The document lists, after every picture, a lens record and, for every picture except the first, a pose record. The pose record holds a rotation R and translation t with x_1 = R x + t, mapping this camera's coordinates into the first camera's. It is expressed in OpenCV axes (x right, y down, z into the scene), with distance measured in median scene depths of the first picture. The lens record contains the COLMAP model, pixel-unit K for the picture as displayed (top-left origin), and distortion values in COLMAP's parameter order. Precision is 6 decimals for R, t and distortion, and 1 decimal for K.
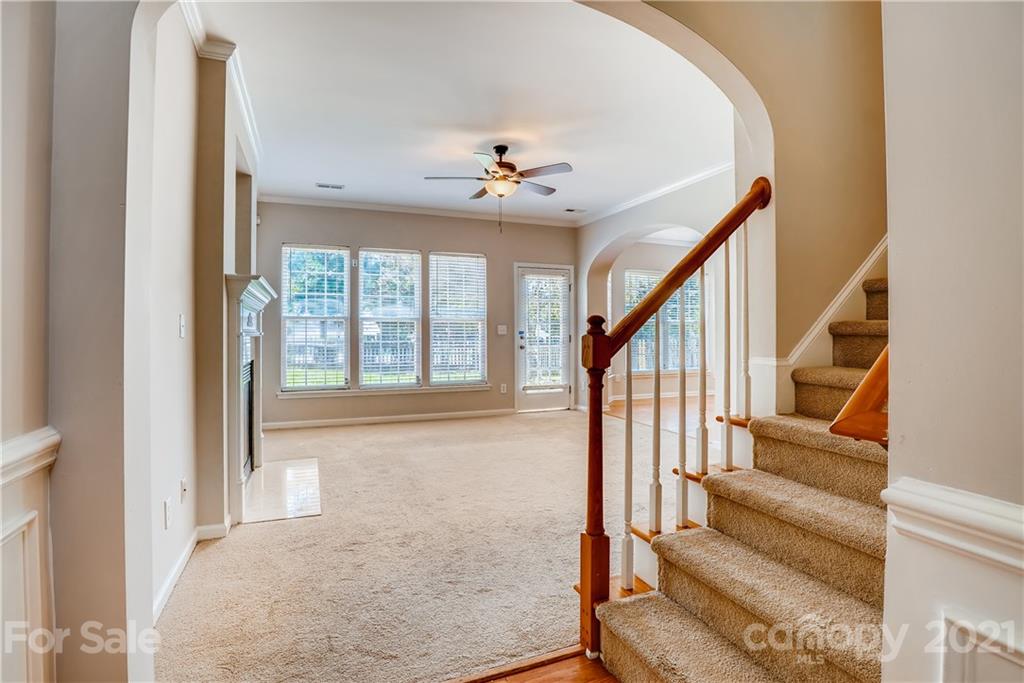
lens RADIAL K [[510.3, 0, 510.6], [0, 510.3, 327.8], [0, 0, 1]] dist [-0.035118, 0.000512]
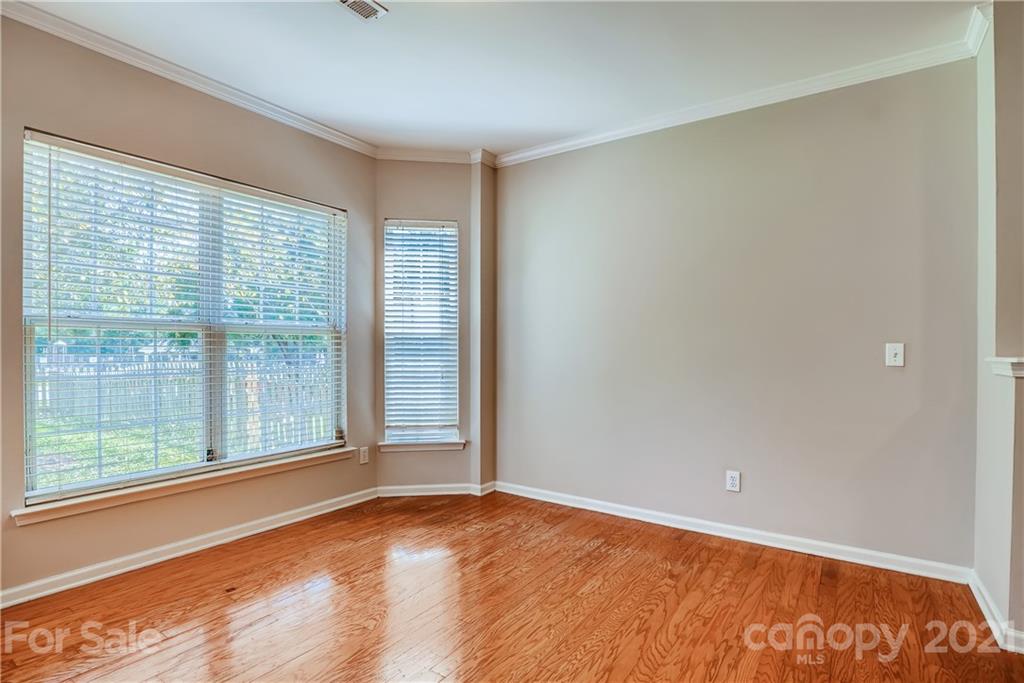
lens RADIAL K [[514.9, 0, 511.9], [0, 514.9, 357.8], [0, 0, 1]] dist [-0.045579, 0.014227]
pose [[0.836233, -0.003623, 0.548362, 0.358717], [-0.009214, 0.999744, 0.020656, 0.003242], [-0.548297, -0.022326, 0.835986, 0.758877]]
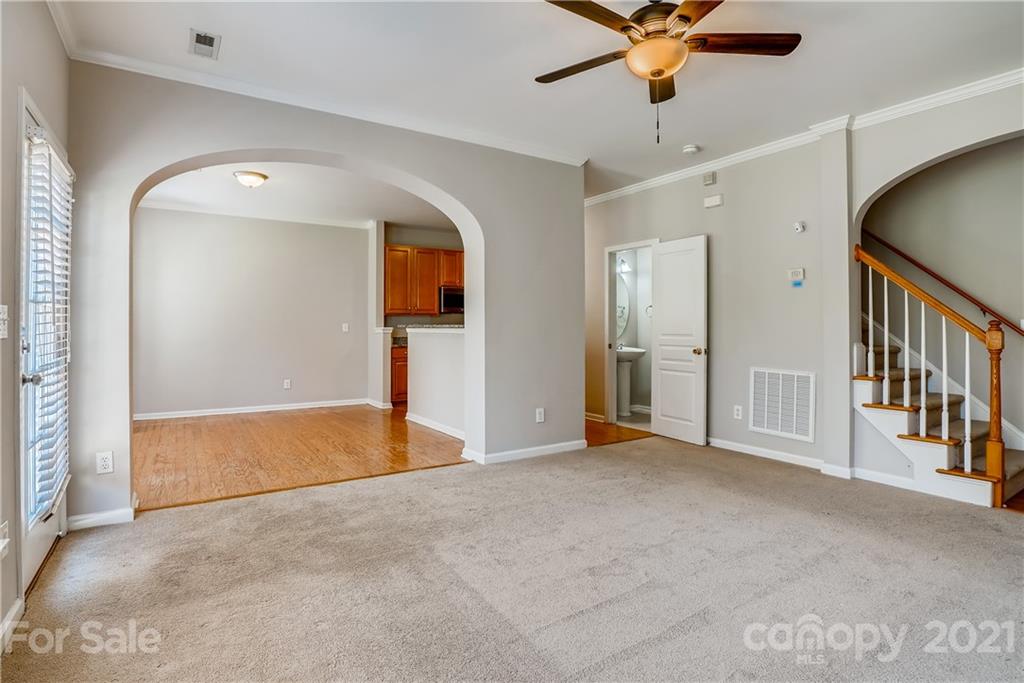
lens RADIAL K [[510.3, 0, 510.6], [0, 510.3, 327.8], [0, 0, 1]] dist [-0.035118, 0.000512]
pose [[-0.185374, -0.000635, 0.982668, -0.315592], [-0.009677, 0.999952, -0.001179, 0.004539], [-0.982620, -0.009728, -0.185372, 0.781613]]
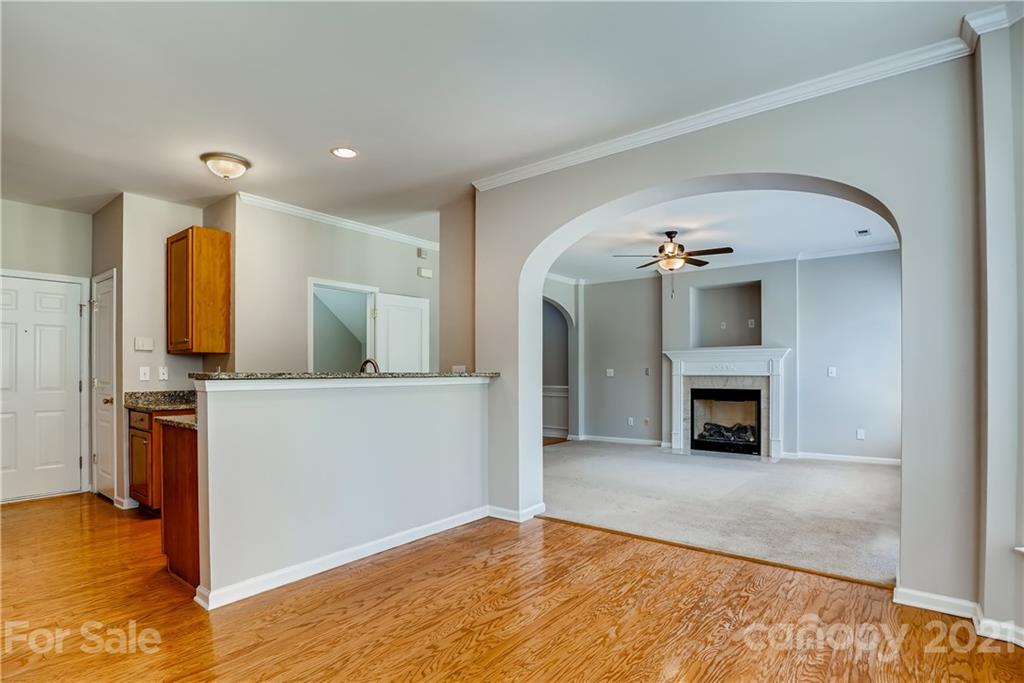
lens RADIAL K [[512.4, 0, 512.4], [0, 512.4, 370.7], [0, 0, 1]] dist [-0.033773, 0.000199]
pose [[-0.870608, 0.003071, -0.491968, 0.611522], [0.009464, 0.999900, -0.010506, 0.005241], [0.491886, -0.013803, -0.870550, 1.210357]]
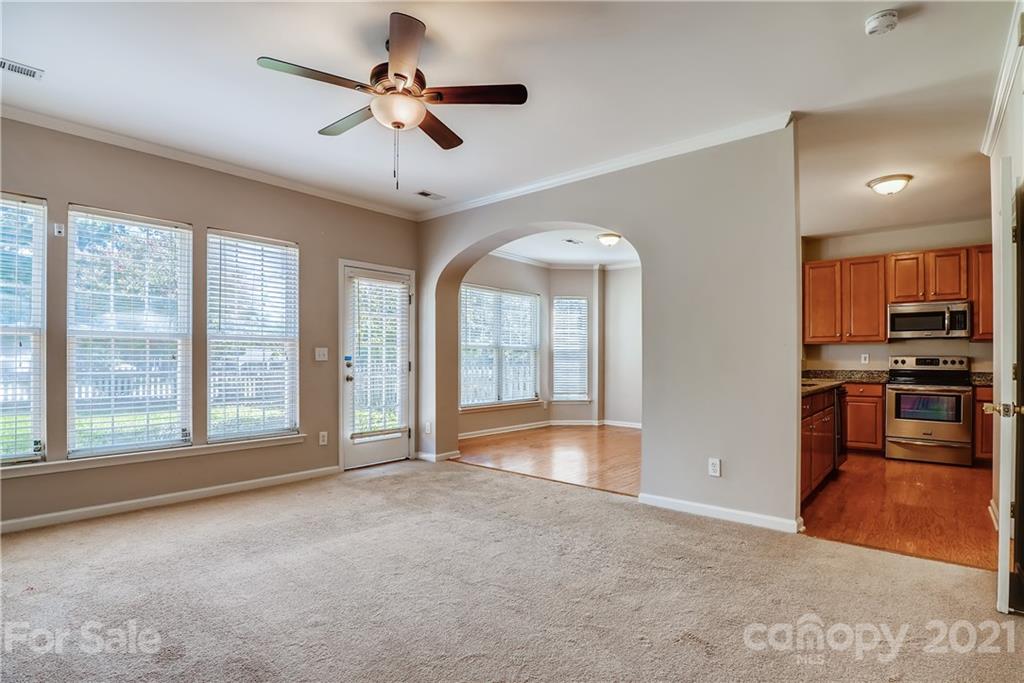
lens RADIAL K [[514.9, 0, 511.9], [0, 514.9, 357.8], [0, 0, 1]] dist [-0.045579, 0.014227]
pose [[0.886958, 0.004850, 0.461825, -0.107839], [-0.008899, 0.999939, 0.006590, 0.001944], [-0.461765, -0.009954, 0.886947, 0.261856]]
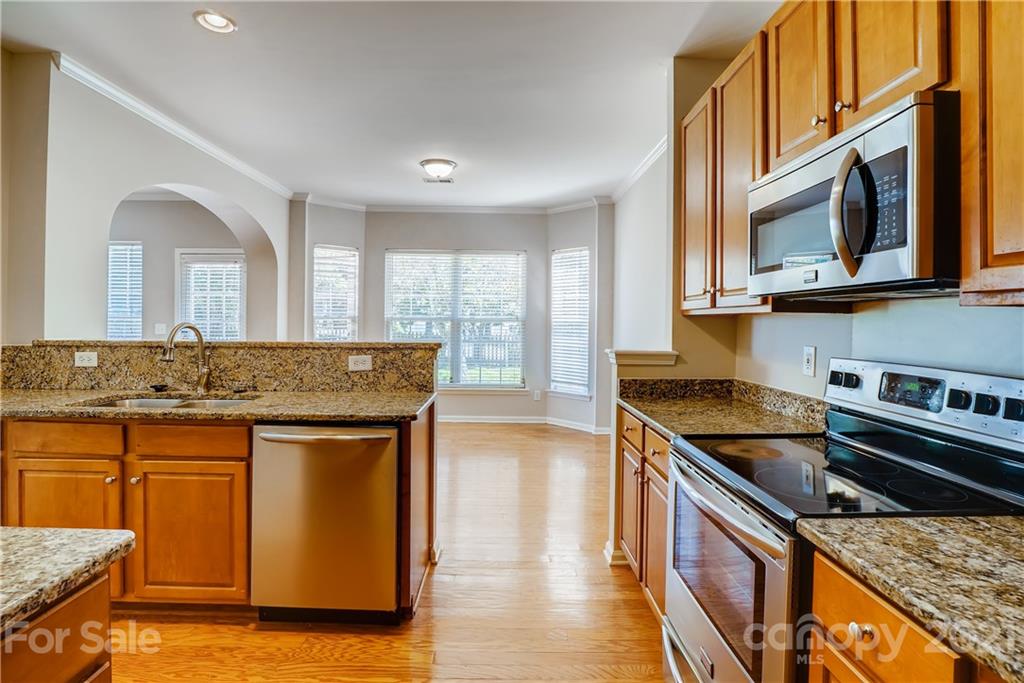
lens RADIAL K [[510.3, 0, 510.6], [0, 510.3, 327.8], [0, 0, 1]] dist [-0.035118, 0.000512]
pose [[0.927963, 0.014414, -0.372393, 0.826534], [-0.006558, 0.999729, 0.022354, -0.020202], [0.372615, -0.018301, 0.927806, 0.439204]]
